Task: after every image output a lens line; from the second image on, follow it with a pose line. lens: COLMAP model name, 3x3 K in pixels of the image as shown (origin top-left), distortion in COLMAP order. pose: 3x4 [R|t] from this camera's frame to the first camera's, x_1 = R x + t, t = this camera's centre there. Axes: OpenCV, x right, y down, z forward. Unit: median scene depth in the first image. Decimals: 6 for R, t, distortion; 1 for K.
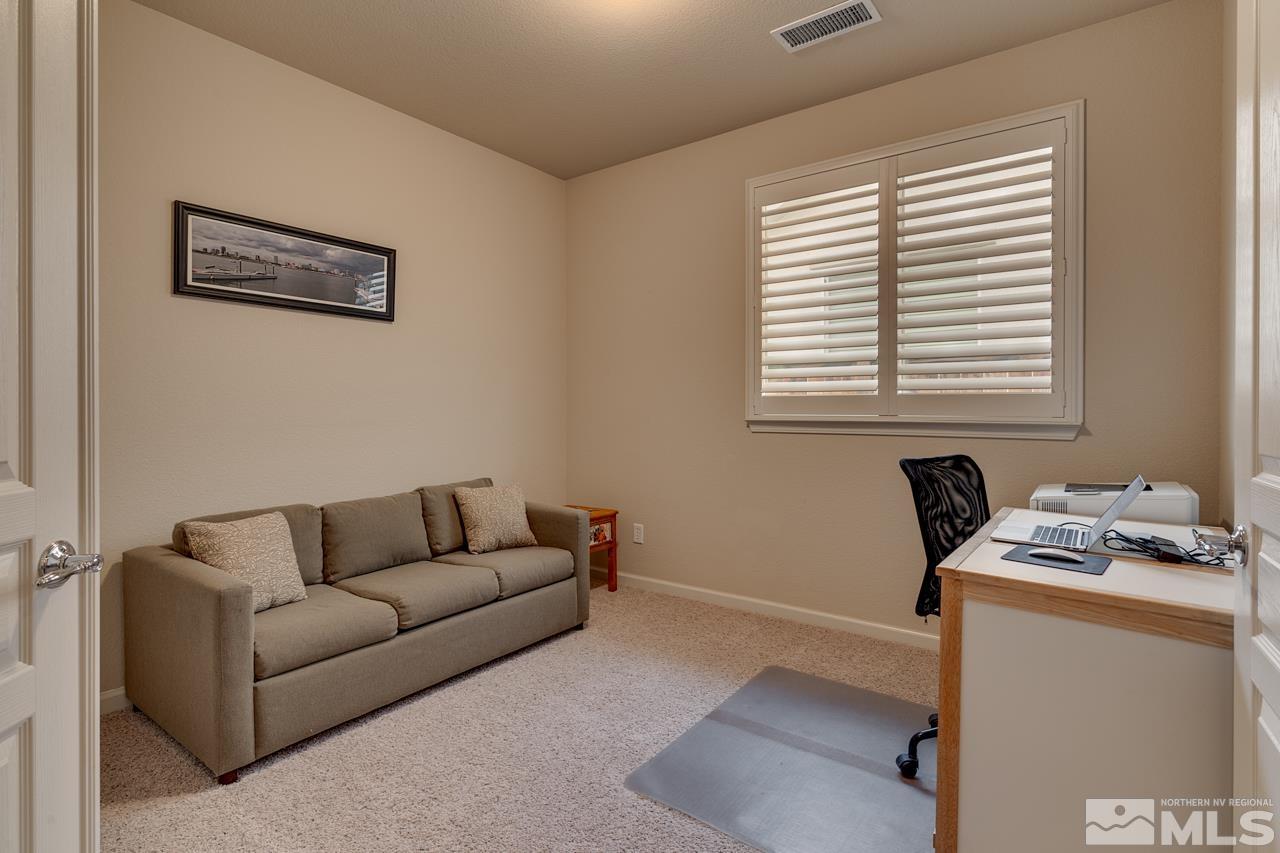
lens RADIAL K [[618.1, 0, 637.1], [0, 618.1, 414.3], [0, 0, 1]] dist [0.002538, 0.000829]
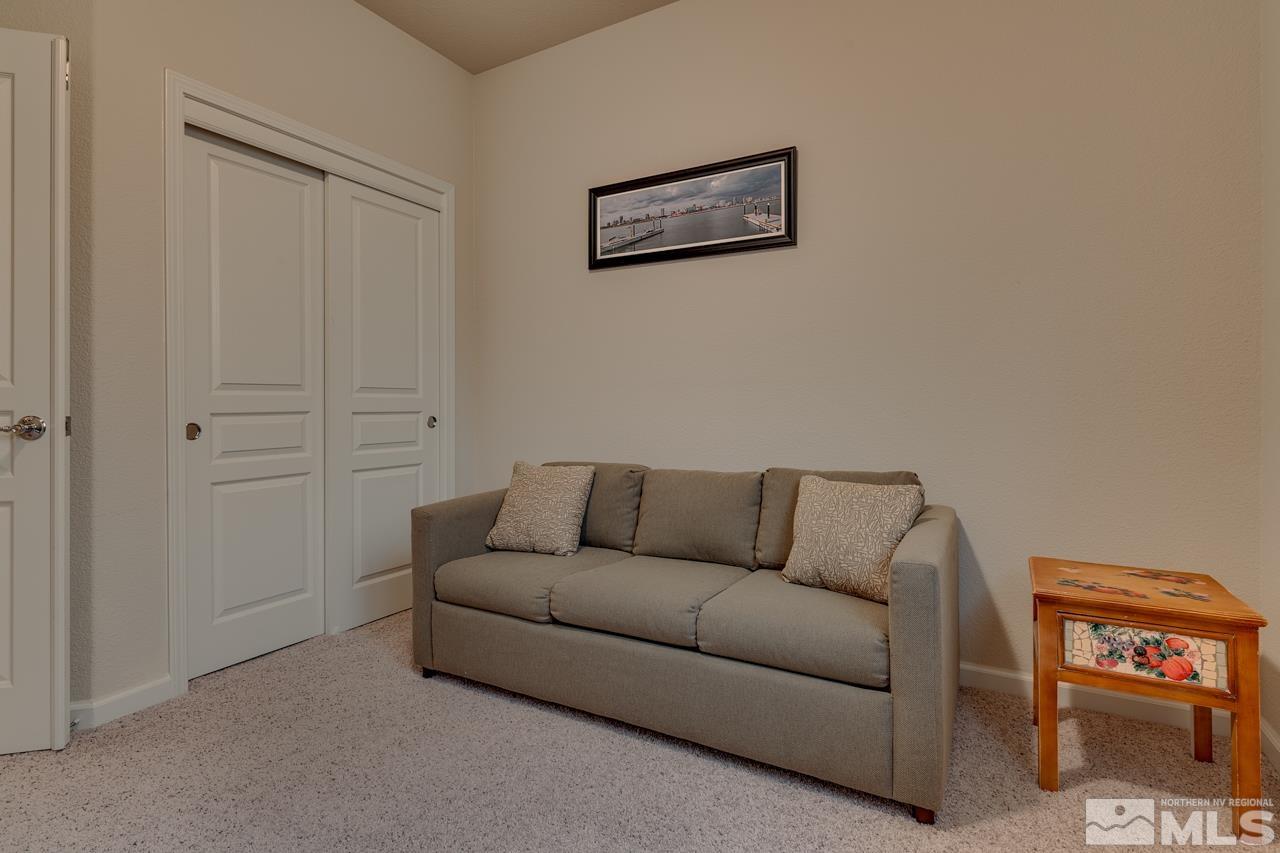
lens RADIAL K [[640.6, 0, 647.4], [0, 640.6, 400.8], [0, 0, 1]] dist [0.003620, 0.000047]
pose [[0.121589, -0.007517, -0.992552, 0.378420], [-0.006639, 0.999943, -0.008387, 0.049749], [0.992558, 0.007610, 0.121532, 0.797520]]
